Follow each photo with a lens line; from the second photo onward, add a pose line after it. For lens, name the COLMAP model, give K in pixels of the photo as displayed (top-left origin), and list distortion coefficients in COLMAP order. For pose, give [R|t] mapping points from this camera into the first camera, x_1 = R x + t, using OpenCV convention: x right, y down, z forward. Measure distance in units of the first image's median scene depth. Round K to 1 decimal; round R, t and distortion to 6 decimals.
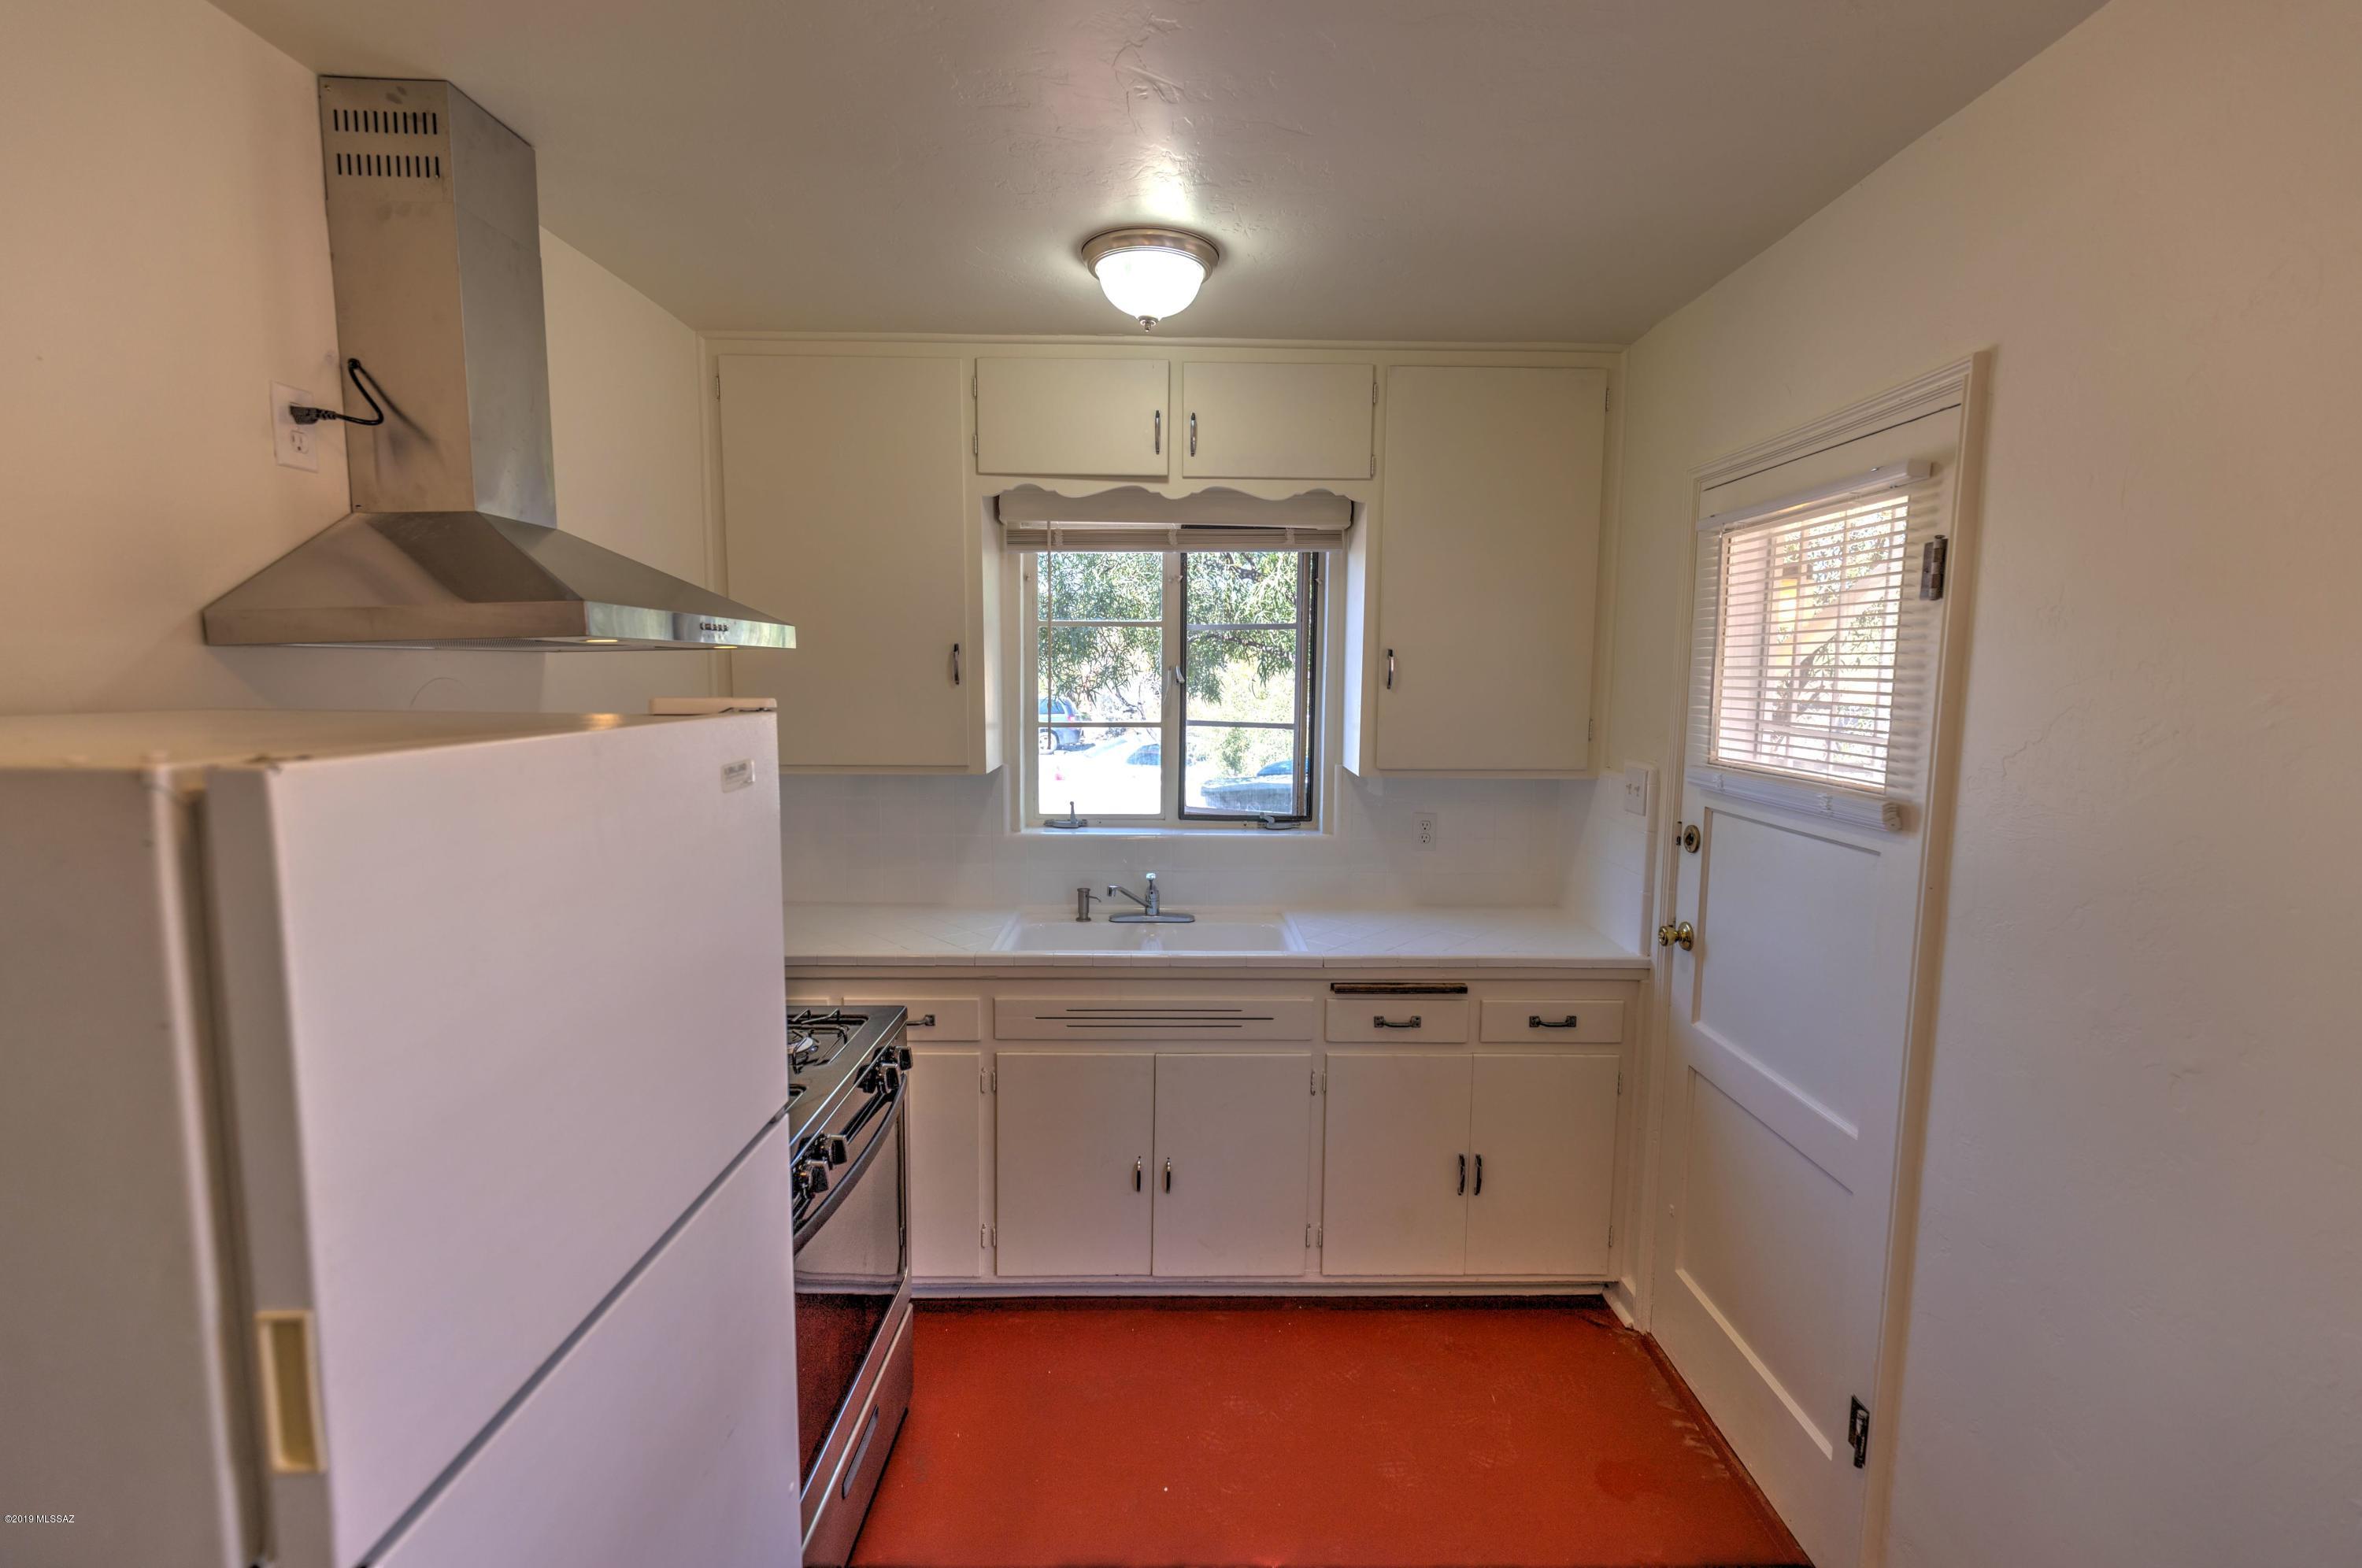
lens RADIAL K [[1069.7, 0, 1193.9], [0, 1069.7, 783.9], [0, 0, 1]] dist [0.012830, -0.003239]
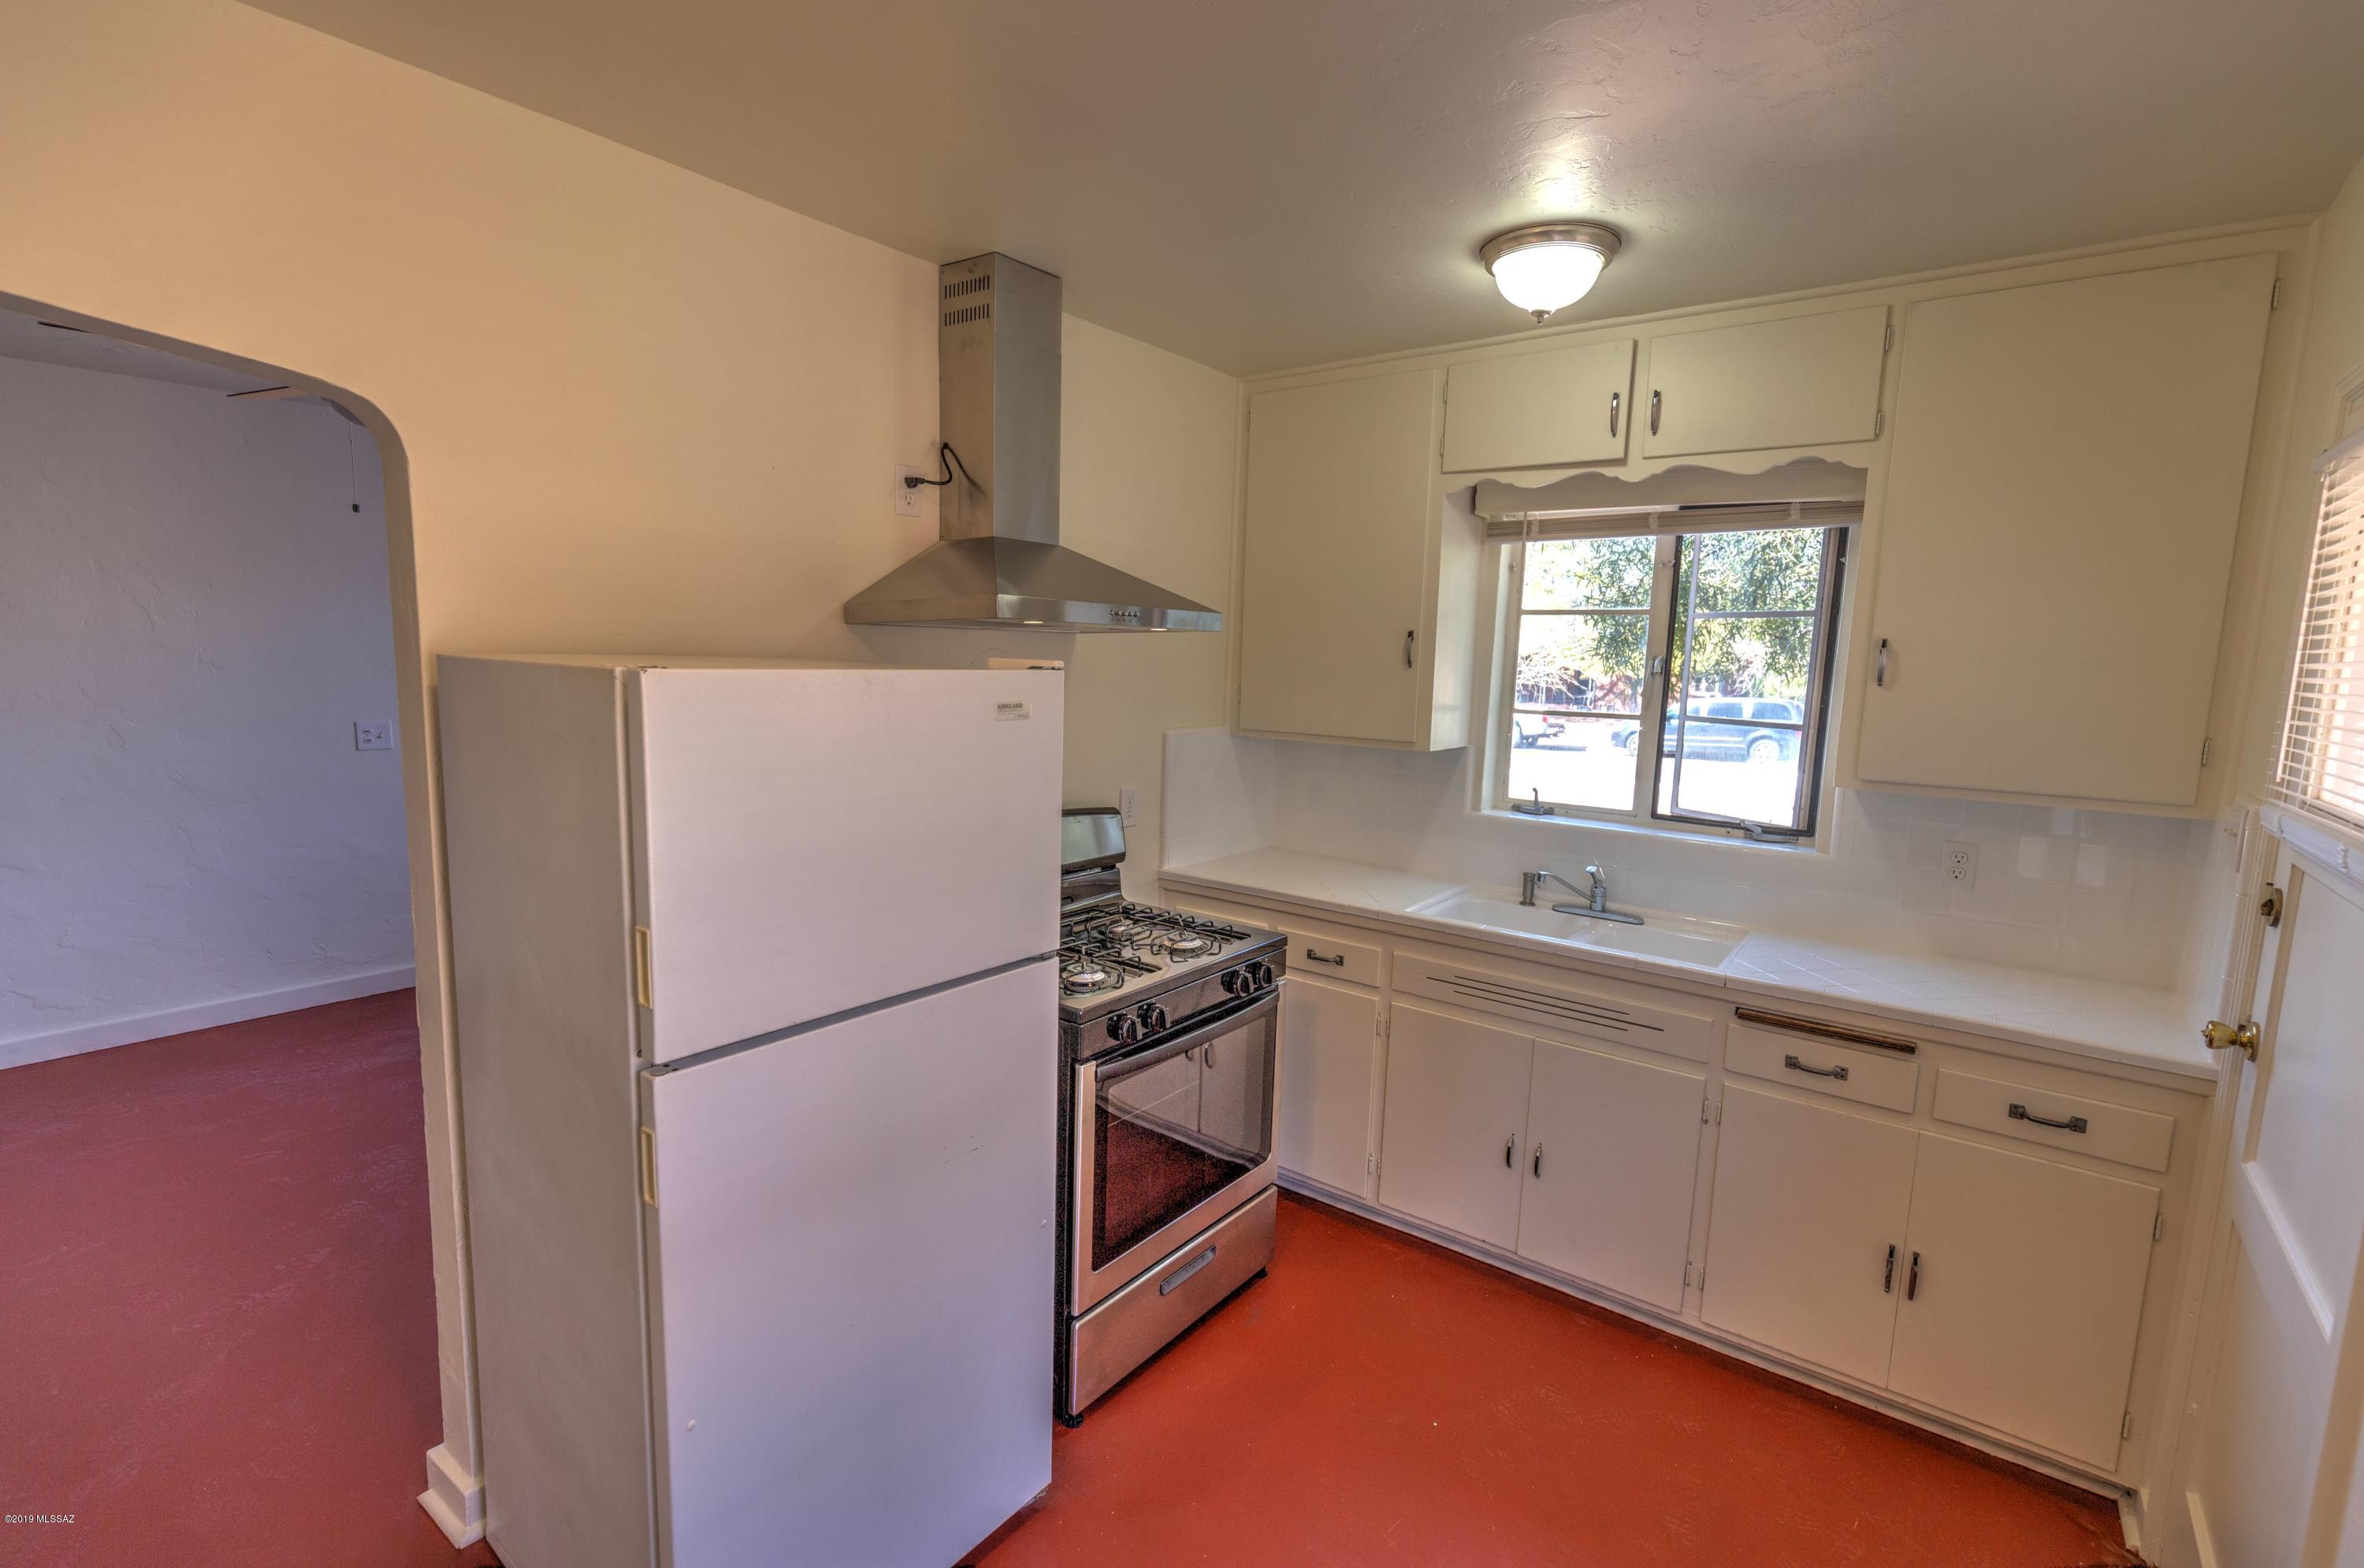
lens RADIAL K [[1070.7, 0, 1187.6], [0, 1070.7, 784.7], [0, 0, 1]] dist [0.012830, -0.003239]
pose [[0.790889, 0.092812, -0.604880, 0.291822], [-0.089644, 0.995341, 0.035513, 0.008524], [0.605358, 0.026137, 0.795524, -0.009457]]
